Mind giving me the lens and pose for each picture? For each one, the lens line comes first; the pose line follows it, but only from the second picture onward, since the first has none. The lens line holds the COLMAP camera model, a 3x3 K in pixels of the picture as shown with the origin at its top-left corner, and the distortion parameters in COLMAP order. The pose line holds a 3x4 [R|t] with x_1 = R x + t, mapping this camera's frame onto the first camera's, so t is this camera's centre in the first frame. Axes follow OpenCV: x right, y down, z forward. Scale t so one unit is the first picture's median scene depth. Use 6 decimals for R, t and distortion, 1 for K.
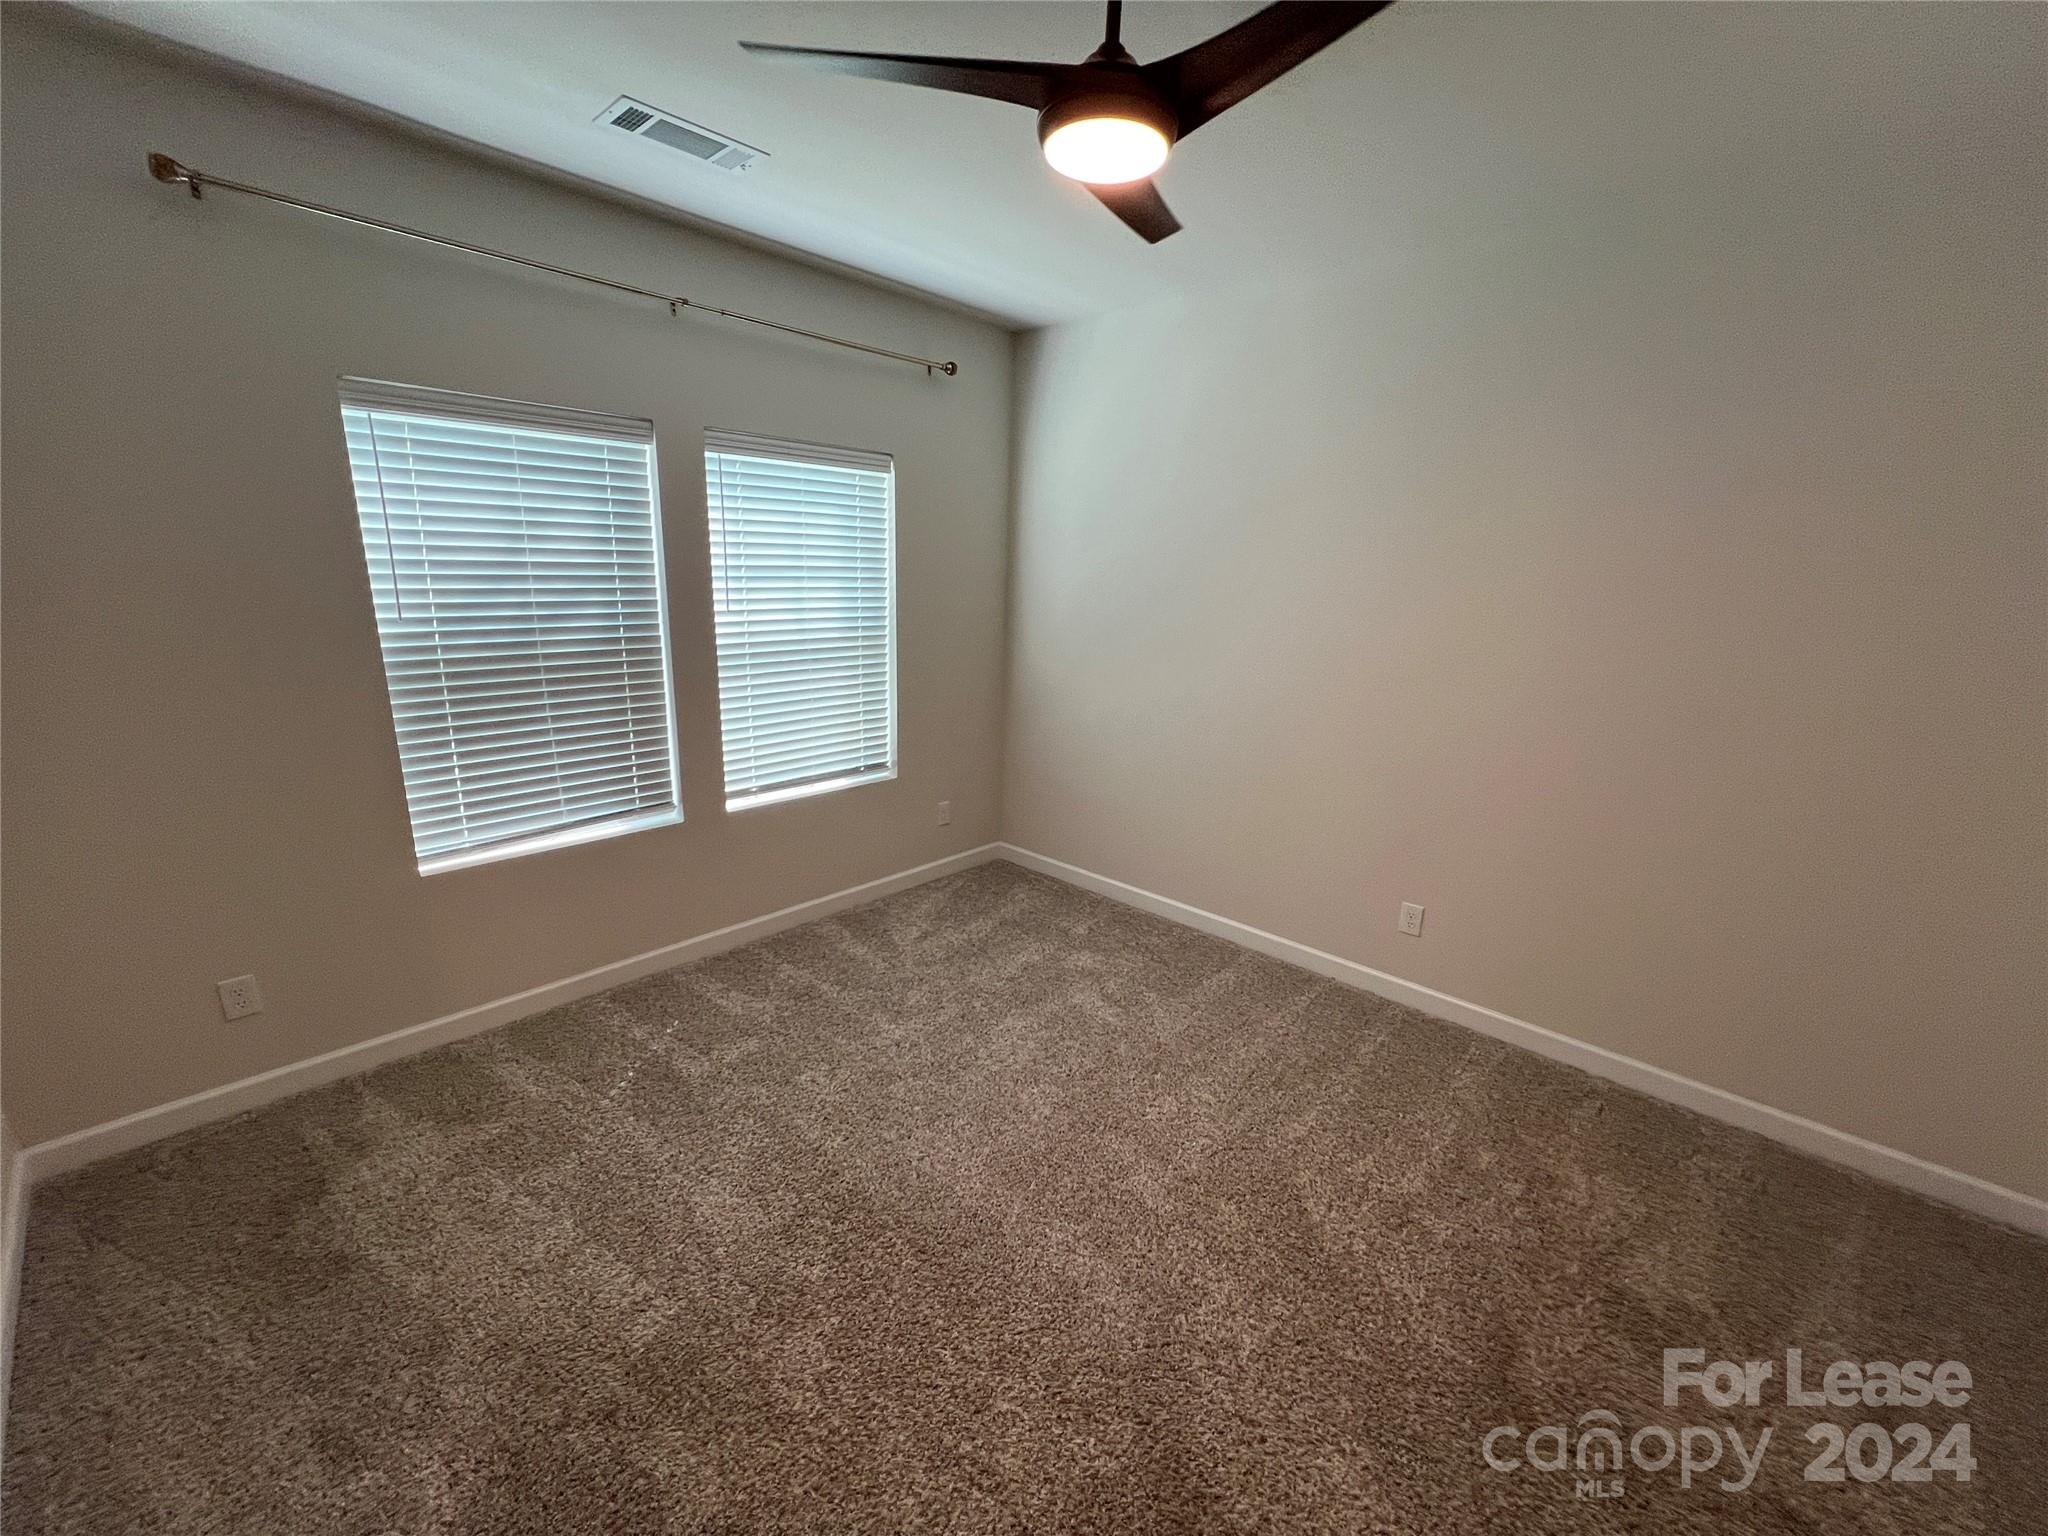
lens RADIAL K [[819.7, 0, 1023.3], [0, 819.7, 769.5], [0, 0, 1]] dist [-0.000223, -0.000049]
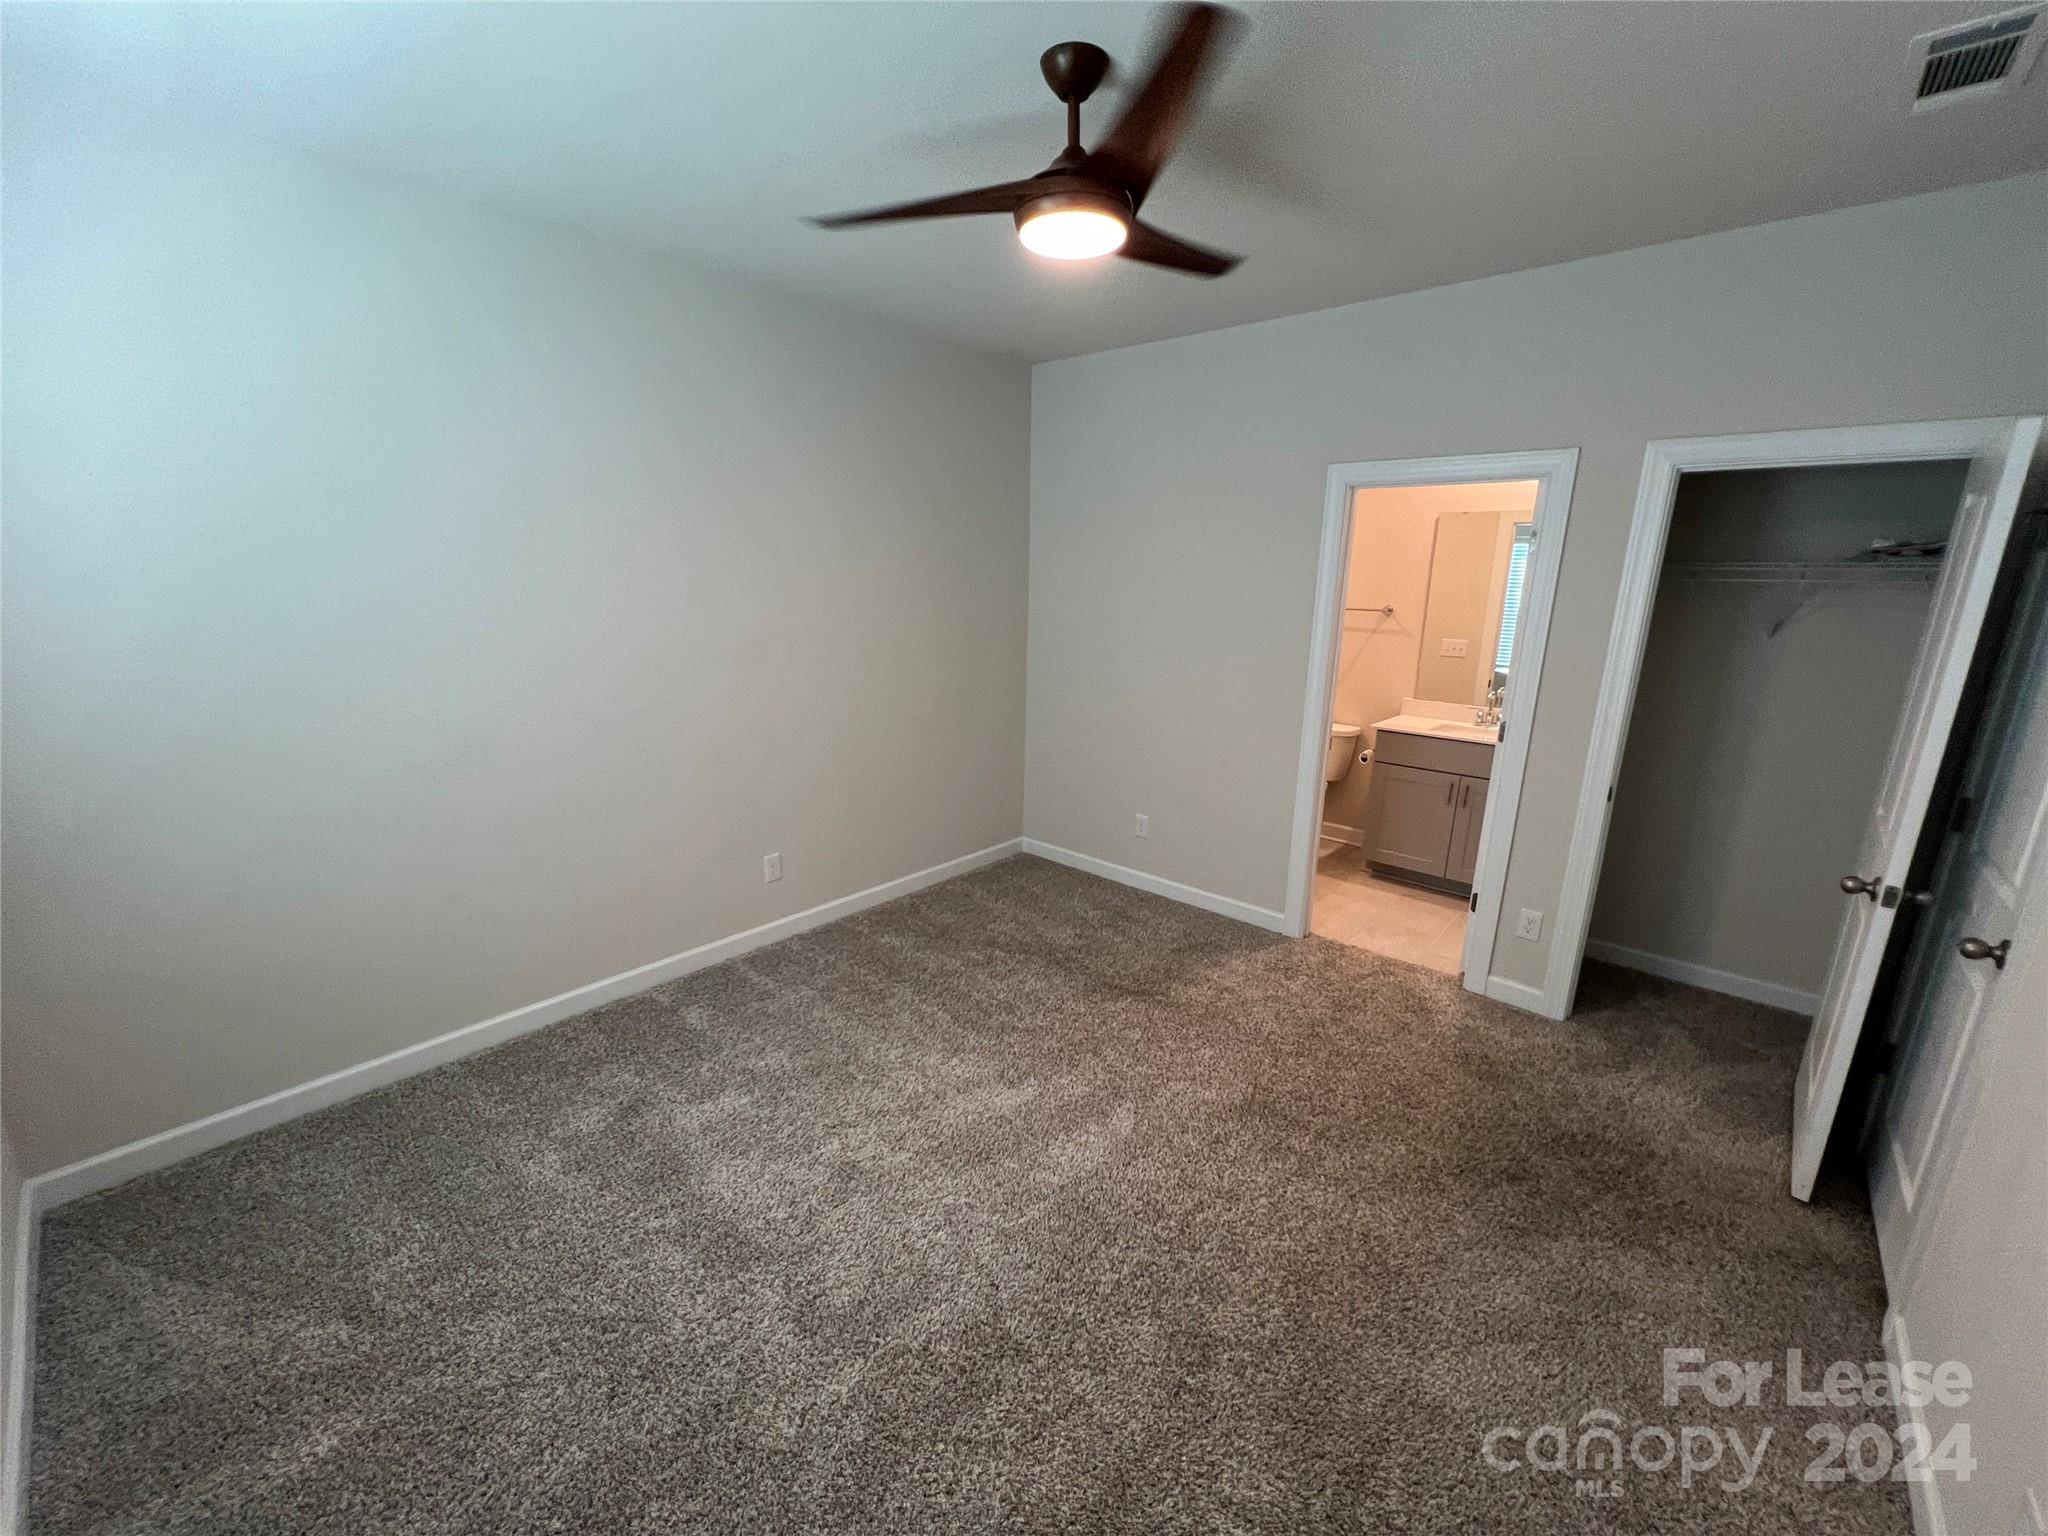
lens RADIAL K [[825.4, 0, 1022.3], [0, 825.4, 771.6], [0, 0, 1]] dist [-0.001147, -0.000096]
pose [[0.004496, -0.279985, 0.959994, -0.546083], [0.246463, 0.930699, 0.270287, -0.152303], [-0.969142, 0.235387, 0.073190, 0.511456]]
